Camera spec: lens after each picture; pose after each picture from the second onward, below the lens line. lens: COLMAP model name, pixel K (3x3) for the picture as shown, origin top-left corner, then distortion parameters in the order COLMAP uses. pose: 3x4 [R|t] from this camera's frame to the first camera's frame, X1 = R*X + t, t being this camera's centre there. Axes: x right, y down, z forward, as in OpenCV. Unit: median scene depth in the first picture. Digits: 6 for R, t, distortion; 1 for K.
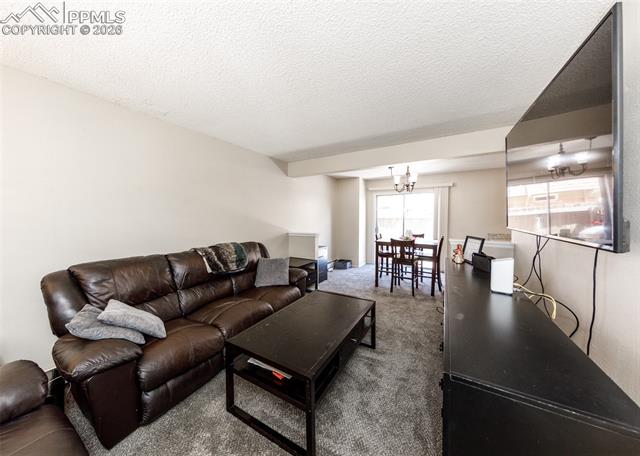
lens RADIAL K [[216.7, 0, 319.3], [0, 216.7, 216.7], [0, 0, 1]] dist [0.000031, 0.000001]
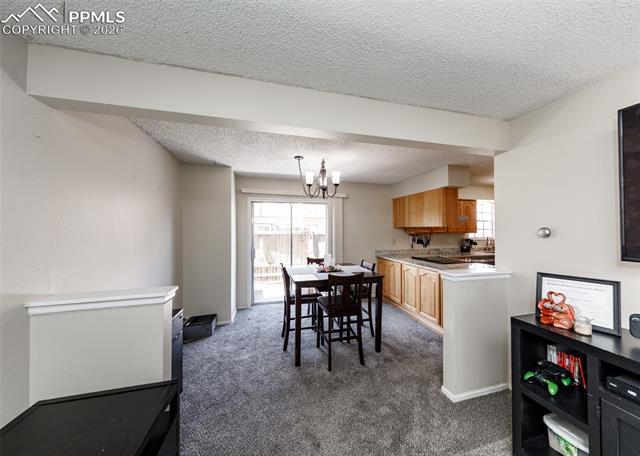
lens RADIAL K [[229.6, 0, 334.6], [0, 229.6, 228.1], [0, 0, 1]] dist [0.000629, 0.000024]
pose [[0.706405, 0.011519, 0.707715, -0.058324], [-0.002200, 0.999898, -0.014079, -0.008887], [-0.707805, 0.008388, 0.706358, 0.392896]]
